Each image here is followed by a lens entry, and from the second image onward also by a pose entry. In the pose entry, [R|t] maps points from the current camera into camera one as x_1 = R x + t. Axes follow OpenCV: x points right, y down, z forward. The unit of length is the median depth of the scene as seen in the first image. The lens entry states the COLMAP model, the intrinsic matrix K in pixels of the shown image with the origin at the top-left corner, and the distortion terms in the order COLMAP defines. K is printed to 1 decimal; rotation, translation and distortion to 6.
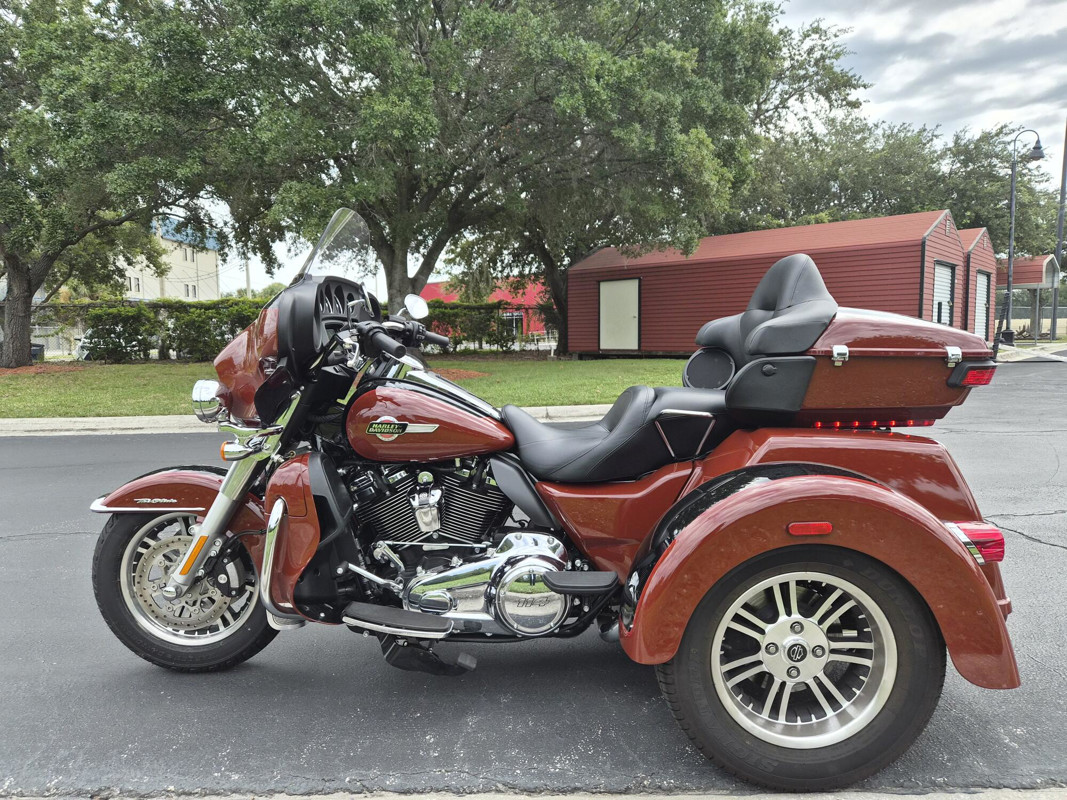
lens RADIAL K [[724.6, 0, 531.7], [0, 724.6, 395.8], [0, 0, 1]] dist [0.064825, -0.054715]
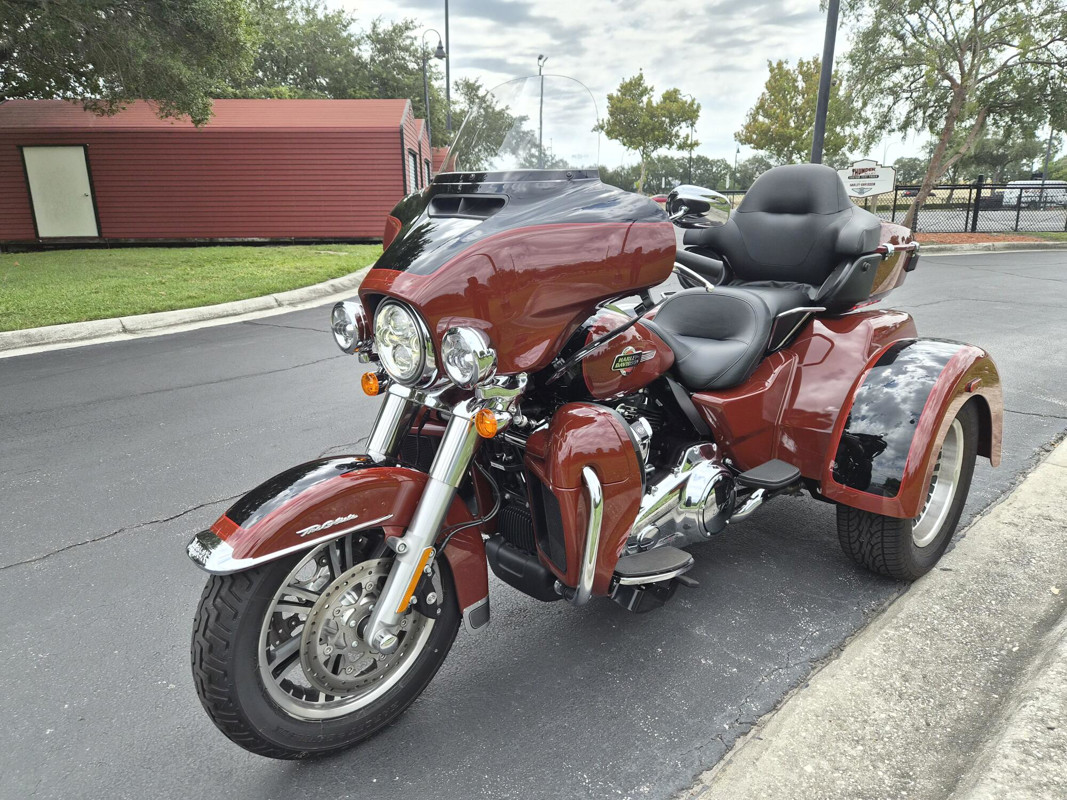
lens RADIAL K [[724.6, 0, 531.7], [0, 724.6, 395.8], [0, 0, 1]] dist [0.064825, -0.054715]
pose [[0.712954, -0.176717, 0.678578, -0.100118], [0.066525, 0.980404, 0.185424, -0.009384], [-0.698048, -0.087057, 0.710739, 0.053523]]
